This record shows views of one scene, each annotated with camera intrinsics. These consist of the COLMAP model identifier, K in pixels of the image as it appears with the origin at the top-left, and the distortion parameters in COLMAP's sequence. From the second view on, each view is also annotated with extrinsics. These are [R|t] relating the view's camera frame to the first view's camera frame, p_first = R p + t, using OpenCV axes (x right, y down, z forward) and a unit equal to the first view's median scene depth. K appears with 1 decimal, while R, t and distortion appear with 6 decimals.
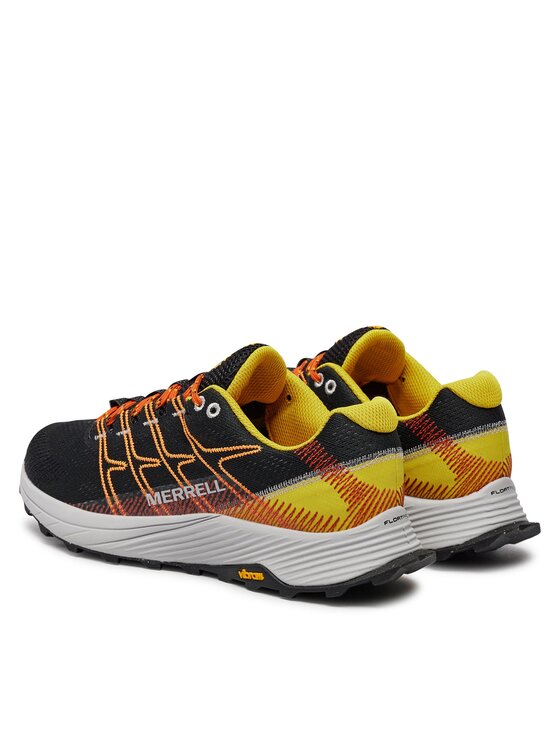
lens RADIAL K [[2199.4, 0, 279.9], [0, 2199.4, 371.9], [0, 0, 1]] dist [0.856212, 0.000000]
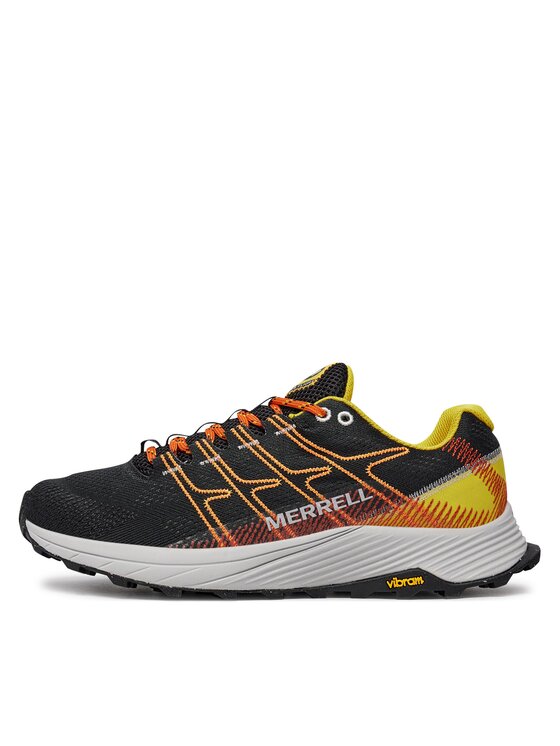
lens RADIAL K [[1236.1, 0, 280.4], [0, 1236.1, 375.9], [0, 0, 1]] dist [0.062955, 0.000000]
pose [[0.706939, 0.025404, 0.706818, -0.433512], [0.123498, 0.979568, -0.158726, 0.081566], [-0.696409, 0.199500, 0.689358, 0.636977]]
